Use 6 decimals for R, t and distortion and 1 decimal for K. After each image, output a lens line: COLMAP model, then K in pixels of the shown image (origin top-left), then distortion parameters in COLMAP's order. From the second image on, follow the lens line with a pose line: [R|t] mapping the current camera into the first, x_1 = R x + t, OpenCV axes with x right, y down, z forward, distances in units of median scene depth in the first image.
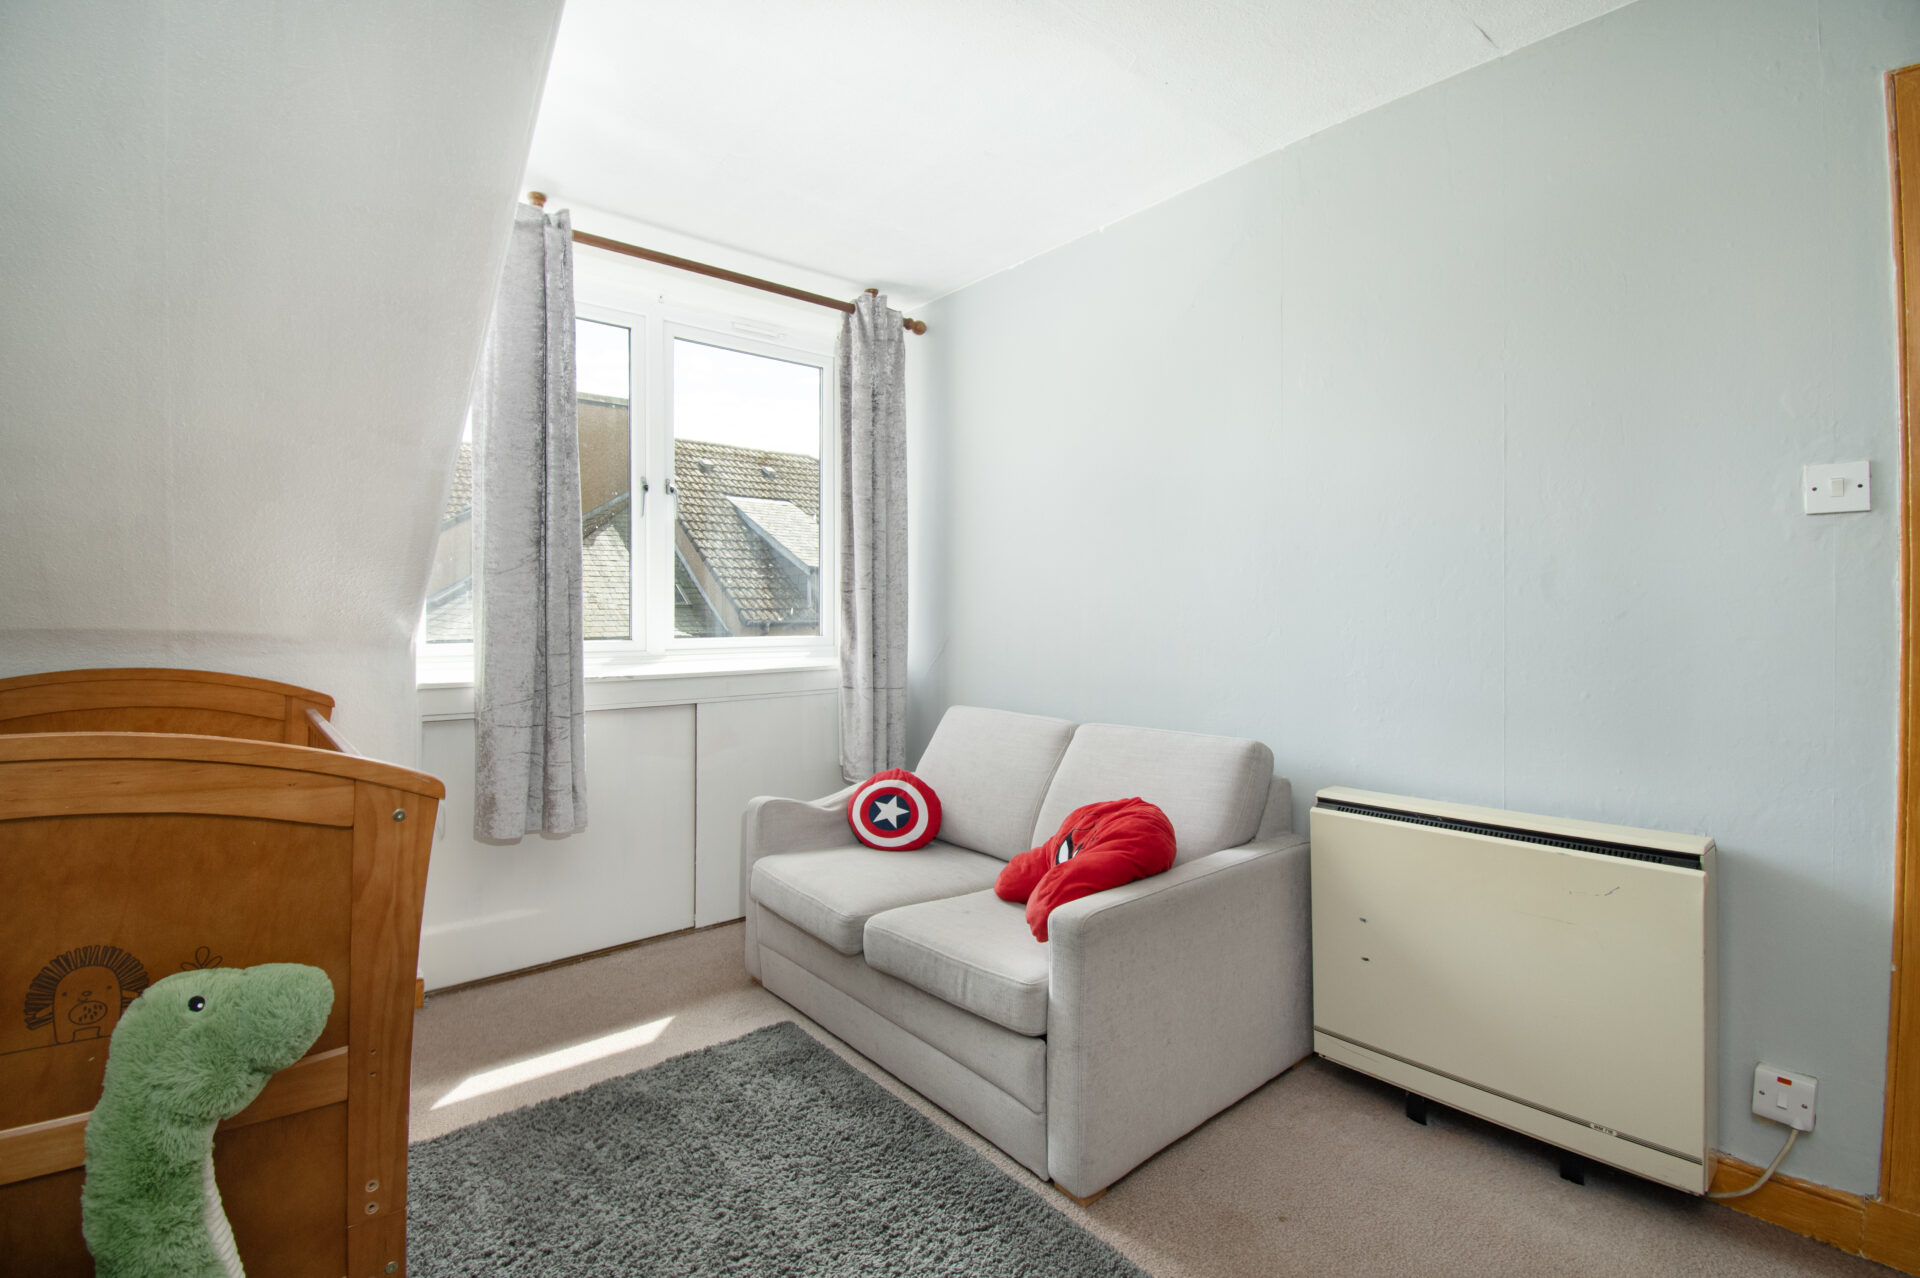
lens RADIAL K [[866.7, 0, 961.3], [0, 866.7, 611.6], [0, 0, 1]] dist [0.001080, -0.019482]
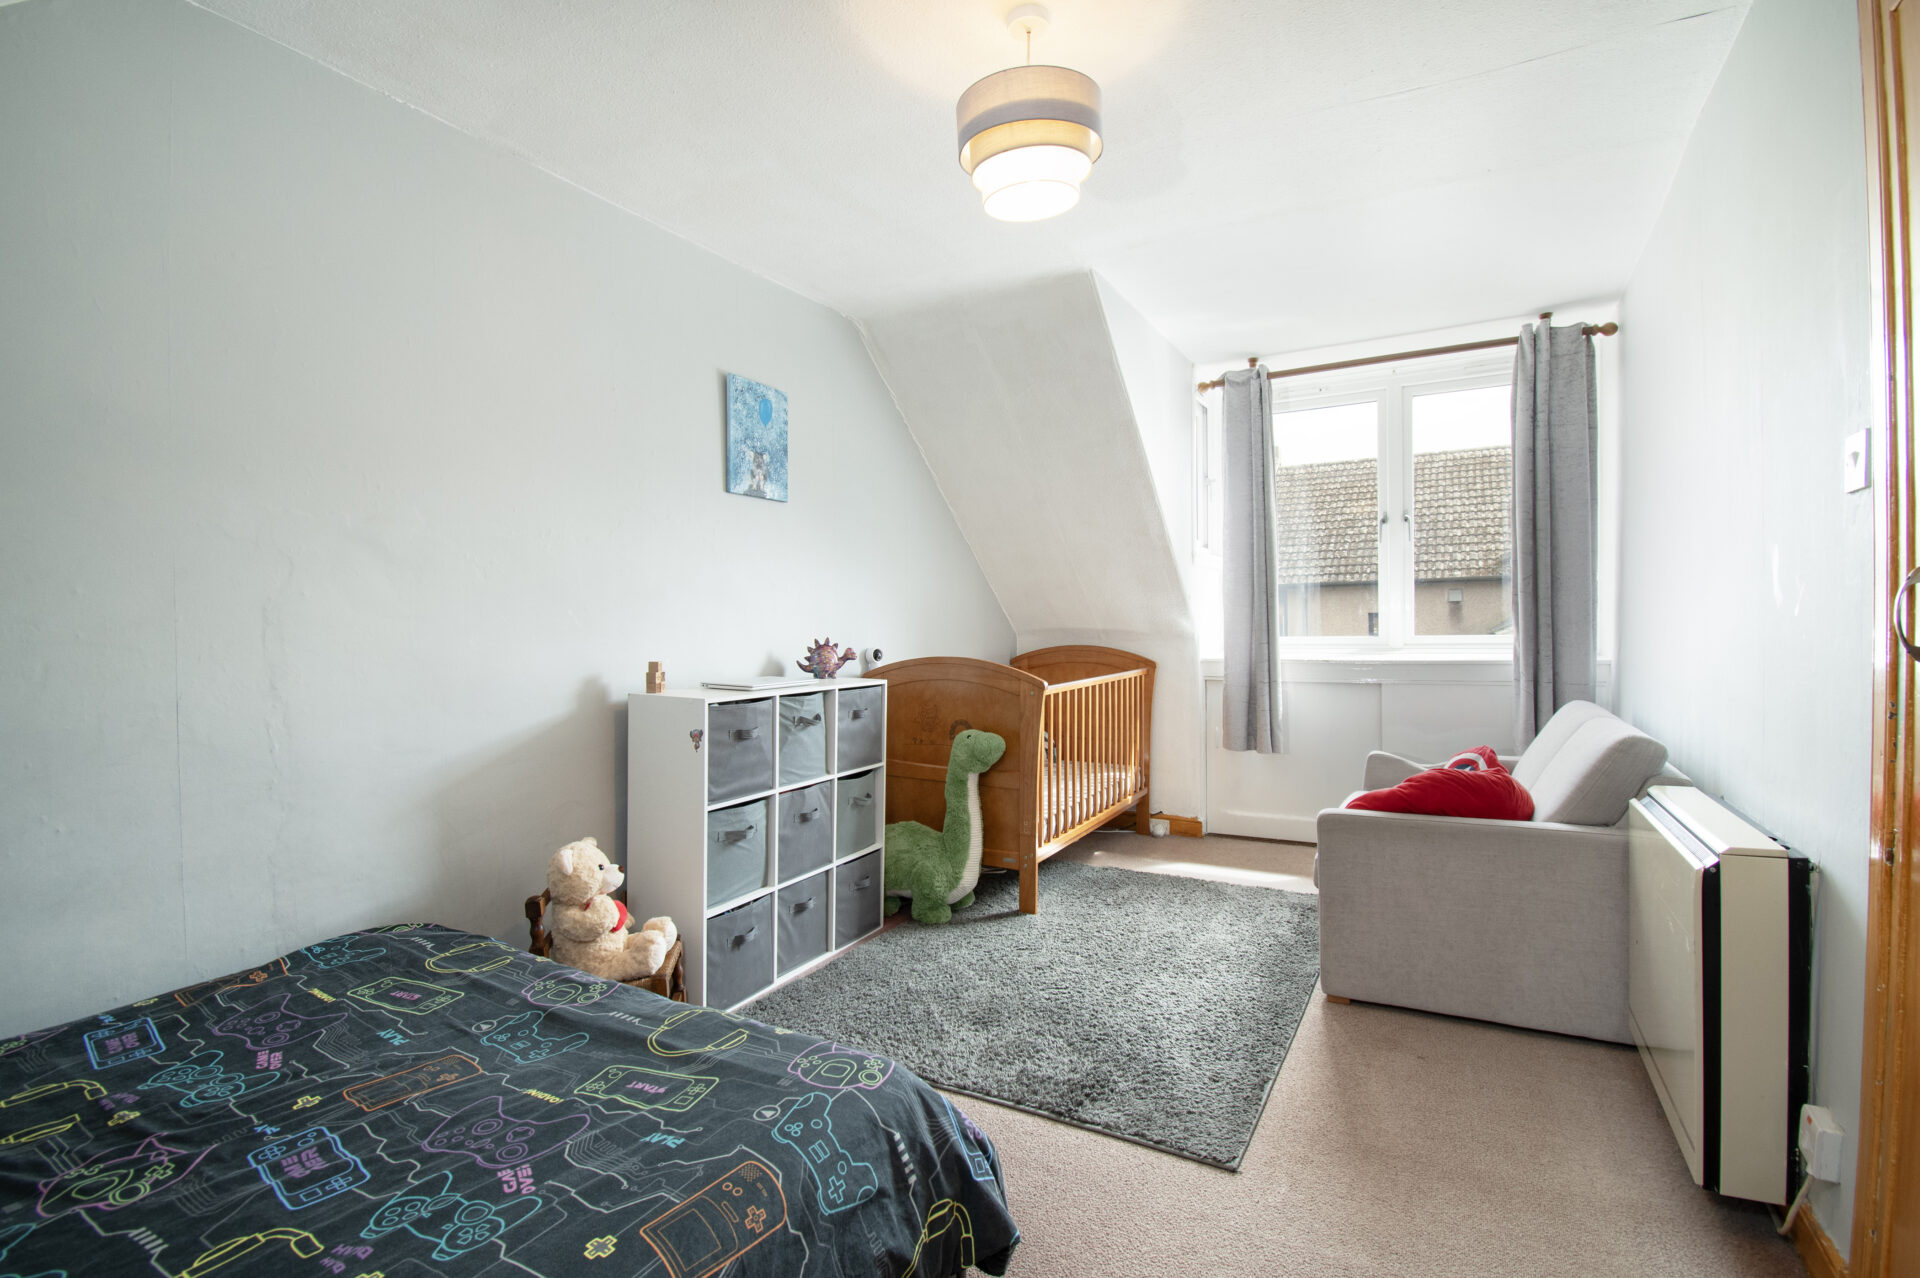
lens RADIAL K [[884.1, 0, 960.0], [0, 884.1, 639.0], [0, 0, 1]] dist [-0.000693, -0.000044]
pose [[0.349457, 0.010547, -0.936893, 0.765799], [0.017659, 0.999685, 0.017841, 0.002028], [0.936786, -0.022779, 0.349161, -0.084436]]
